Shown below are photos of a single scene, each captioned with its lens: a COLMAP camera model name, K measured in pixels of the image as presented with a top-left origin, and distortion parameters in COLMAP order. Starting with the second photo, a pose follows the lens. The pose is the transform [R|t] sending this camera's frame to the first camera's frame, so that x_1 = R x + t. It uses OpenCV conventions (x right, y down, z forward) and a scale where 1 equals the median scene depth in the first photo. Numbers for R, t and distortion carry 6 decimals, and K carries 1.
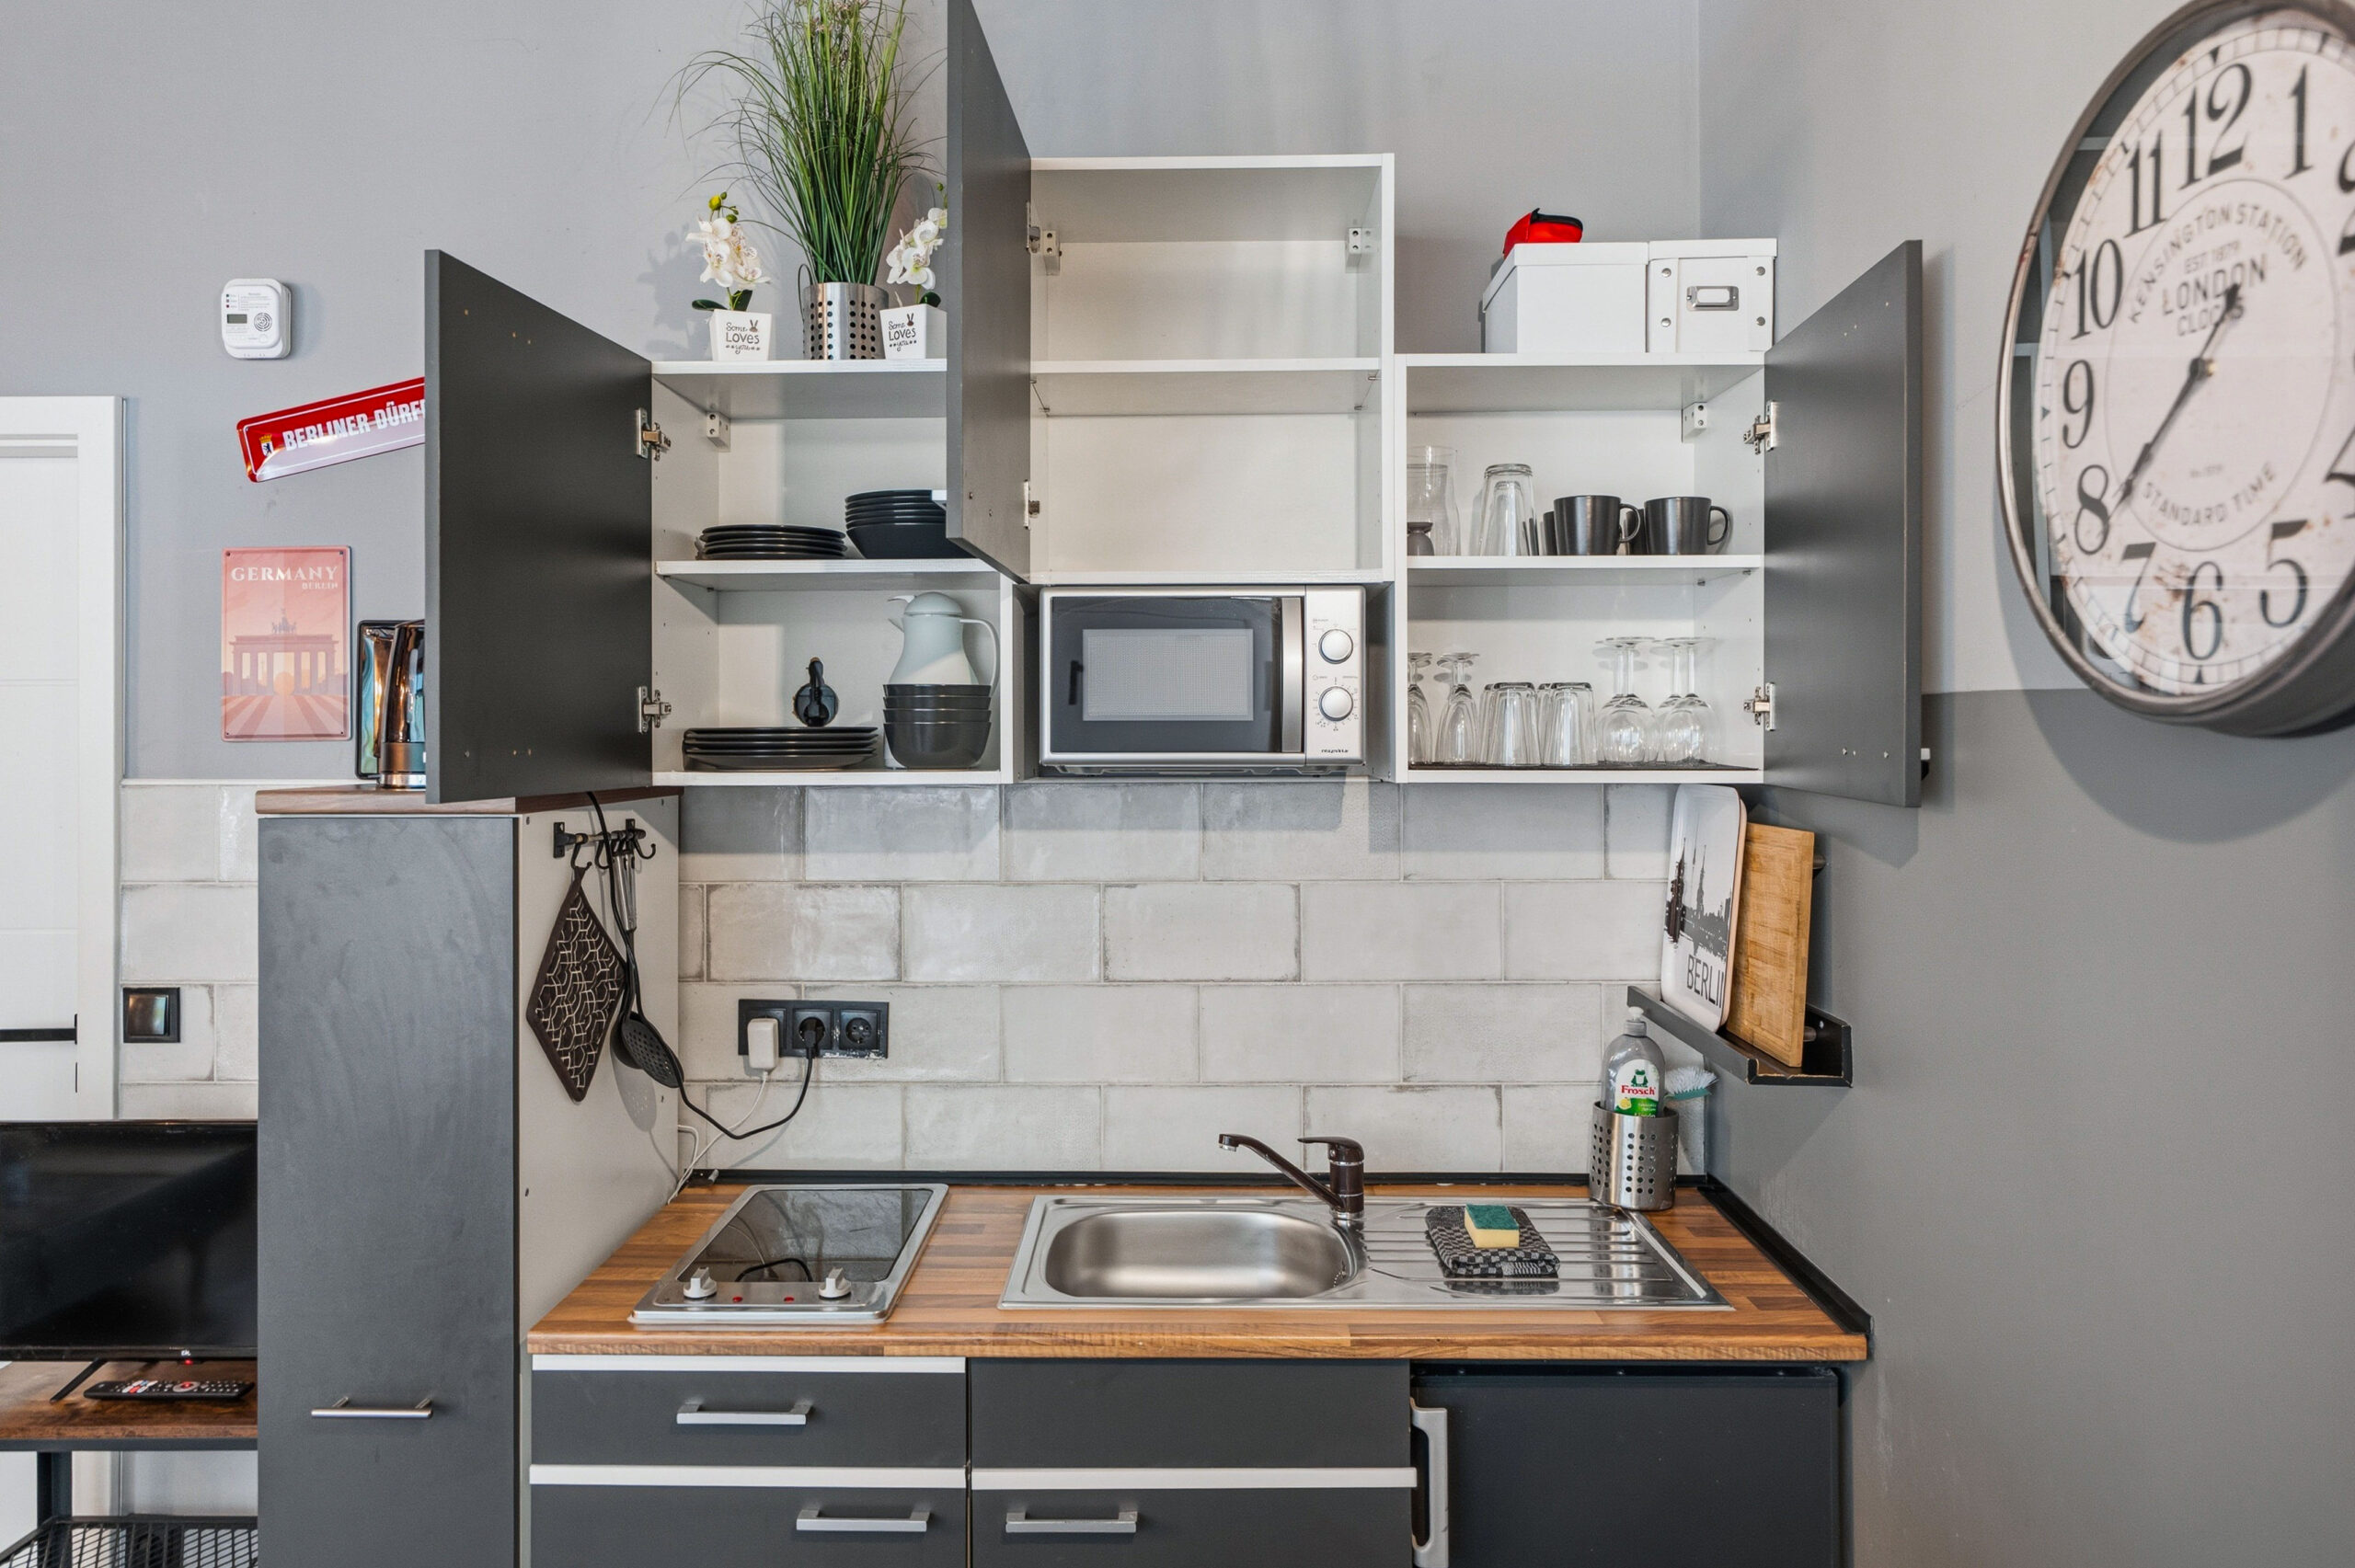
lens RADIAL K [[1594.3, 0, 1159.7], [0, 1594.3, 729.7], [0, 0, 1]] dist [-0.001580, -0.000567]
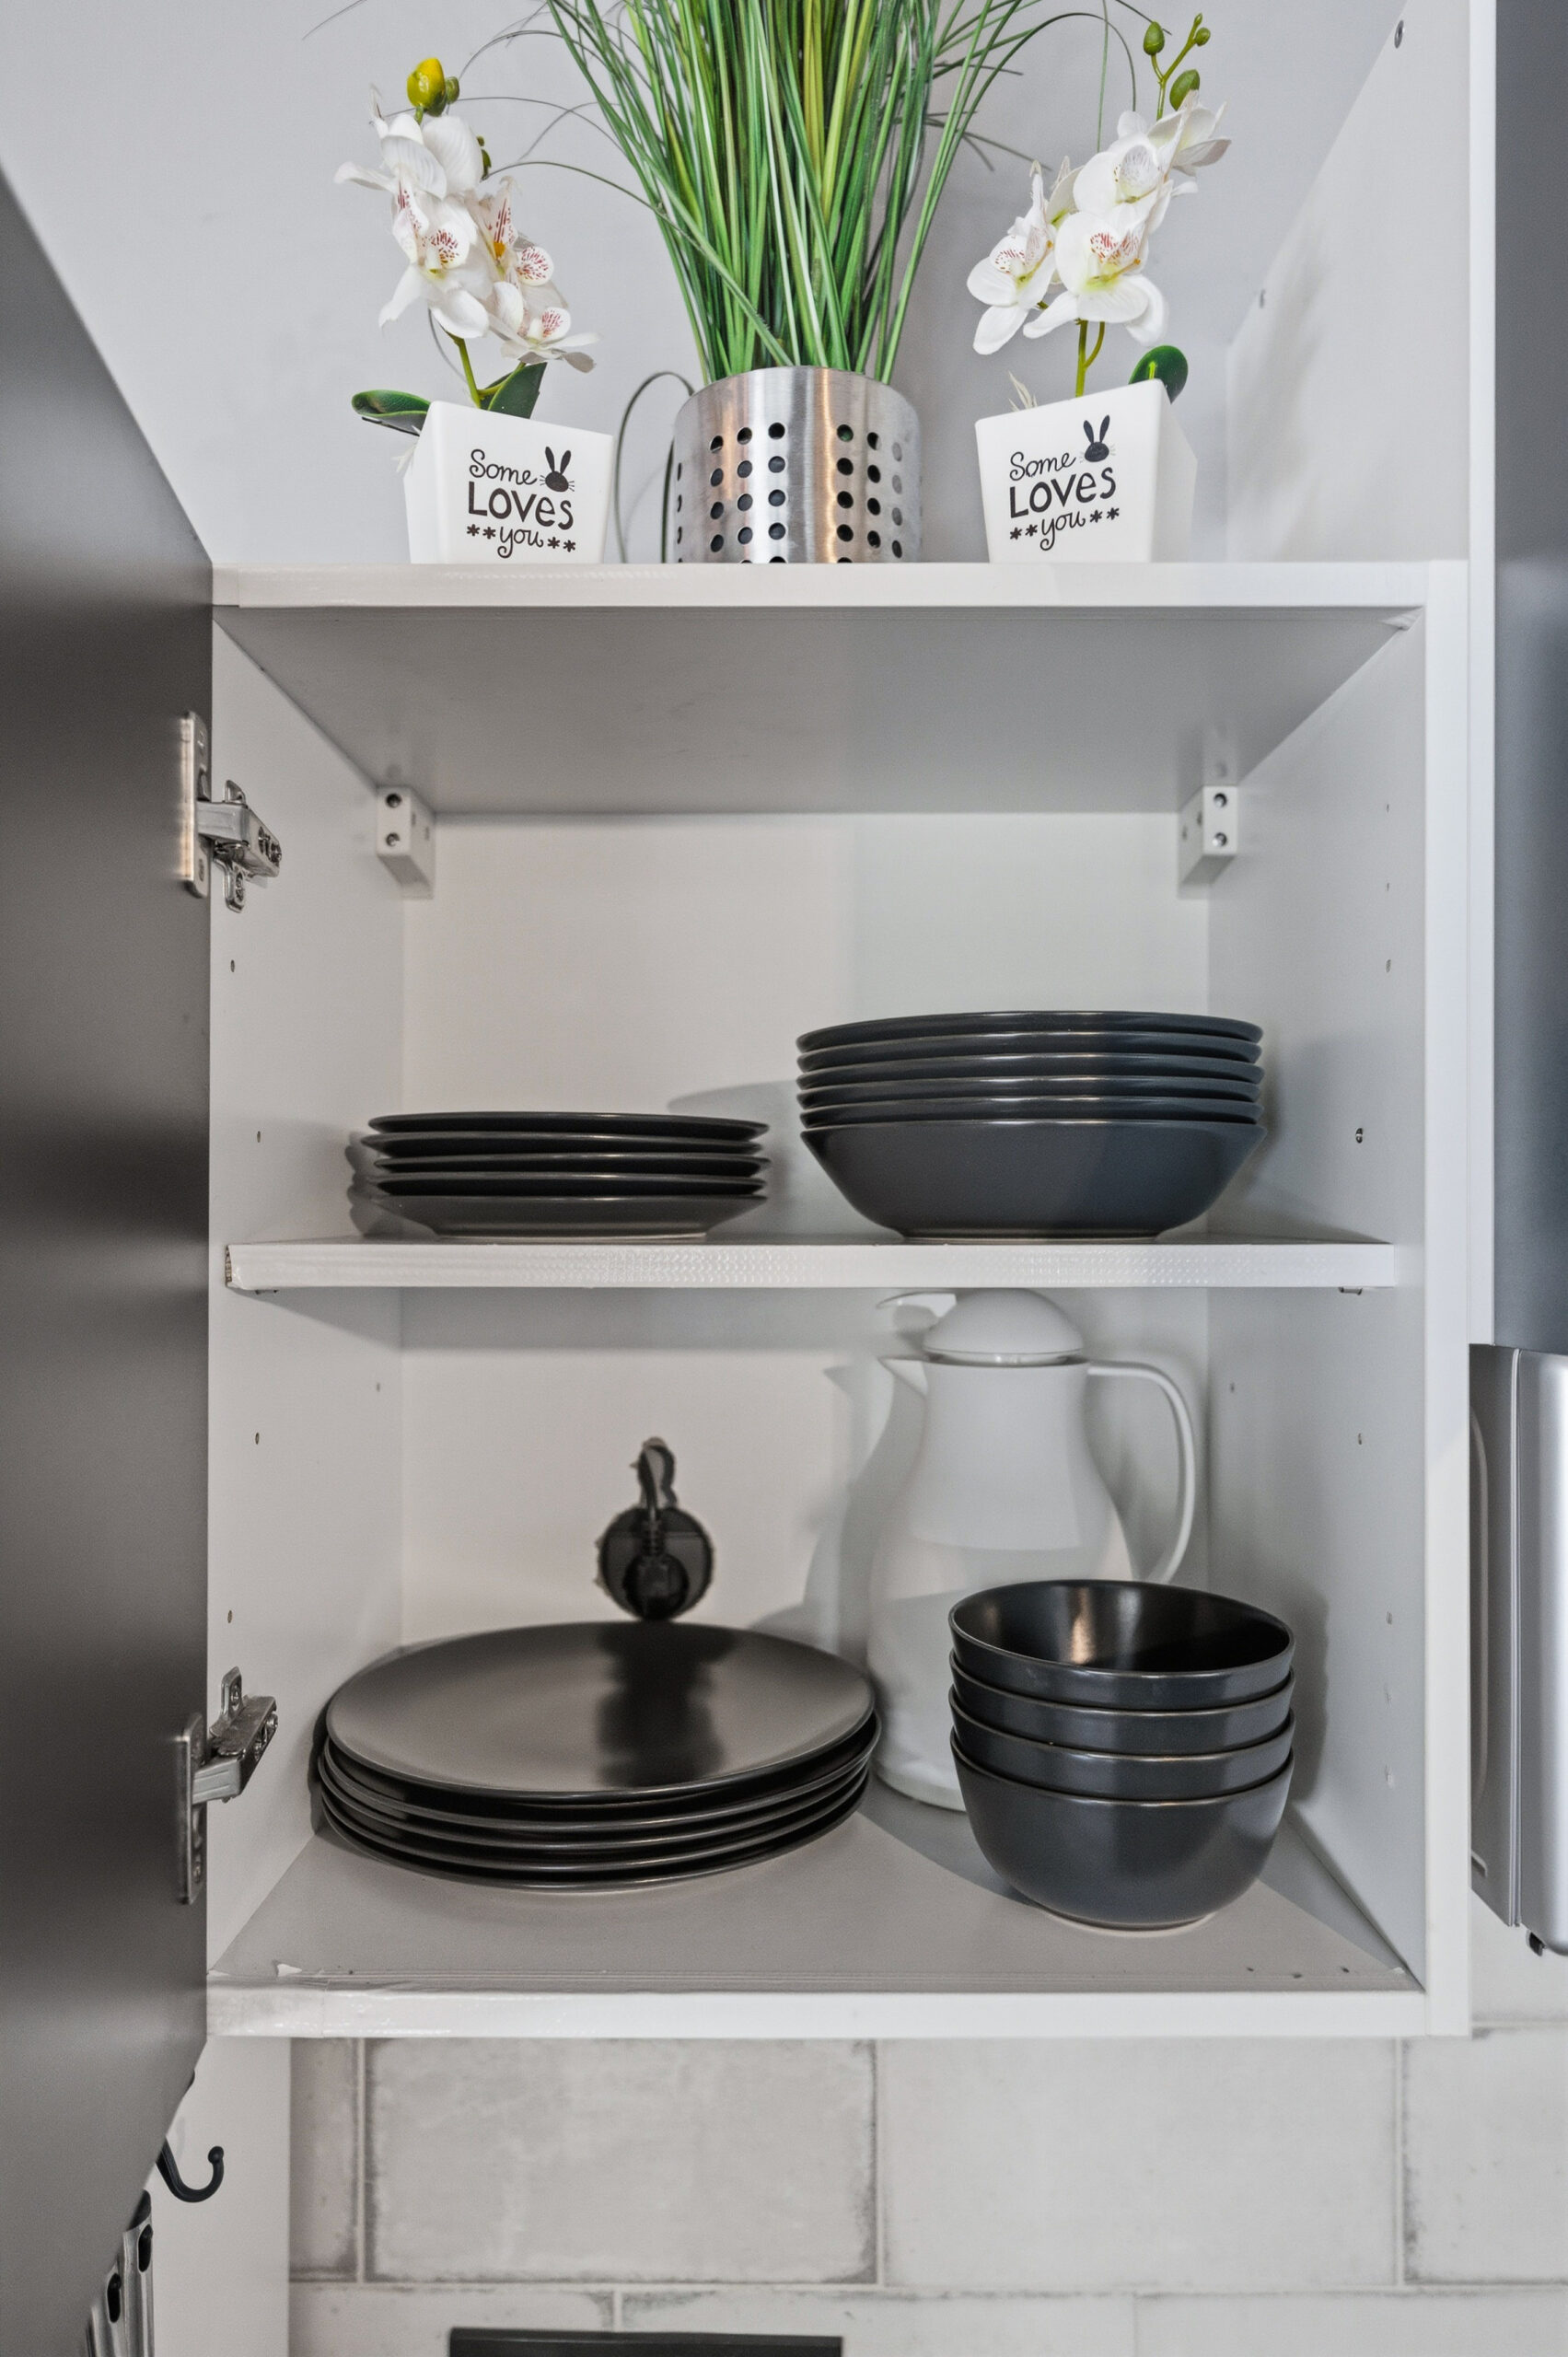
lens RADIAL K [[1595.9, 0, 808.9], [0, 1595.9, 1208.8], [0, 0, 1]] dist [-0.001580, -0.000567]
pose [[0.999764, 0.003132, 0.021478, -0.188499], [-0.002922, 0.999948, -0.009809, -0.097295], [-0.021507, 0.009744, 0.999721, 0.618783]]
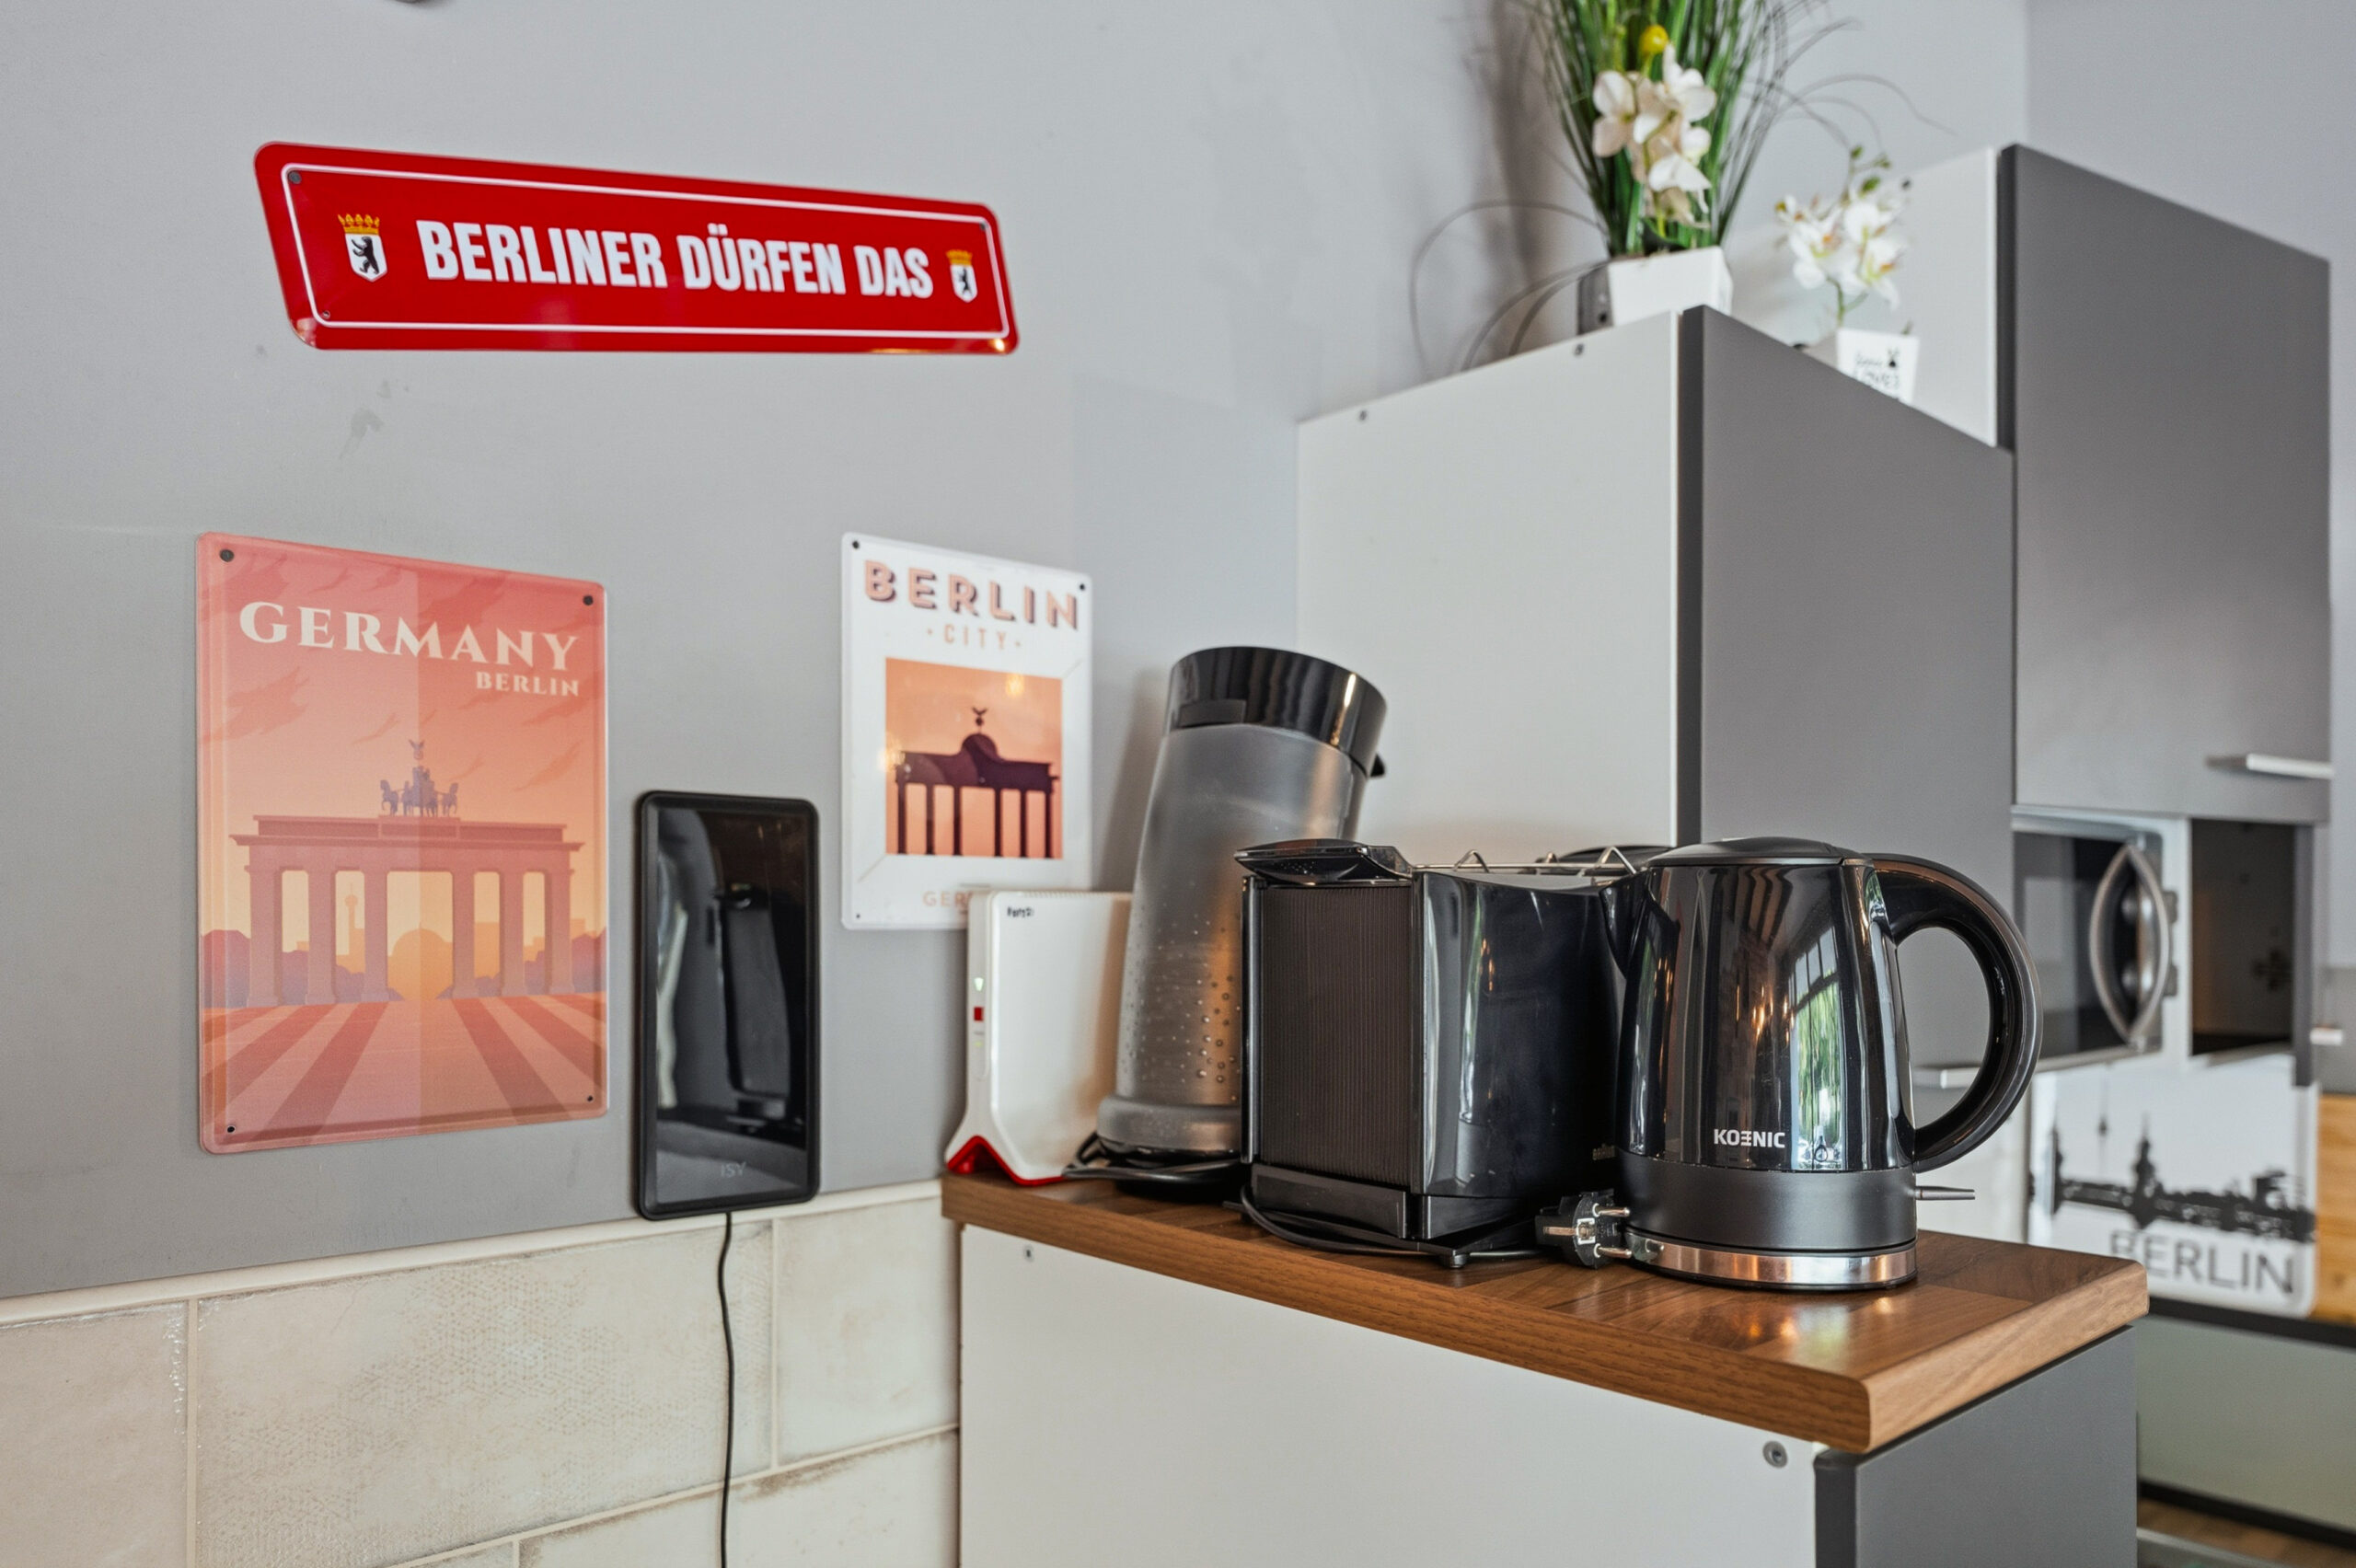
lens RADIAL K [[1595.1, 0, 1162.2], [0, 1595.1, 899.2], [0, 0, 1]] dist [-0.001580, -0.000567]
pose [[0.733633, 0.009639, 0.679478, -0.675796], [-0.002114, 0.999927, -0.011903, -0.039787], [-0.679543, 0.007296, 0.733600, 0.659333]]
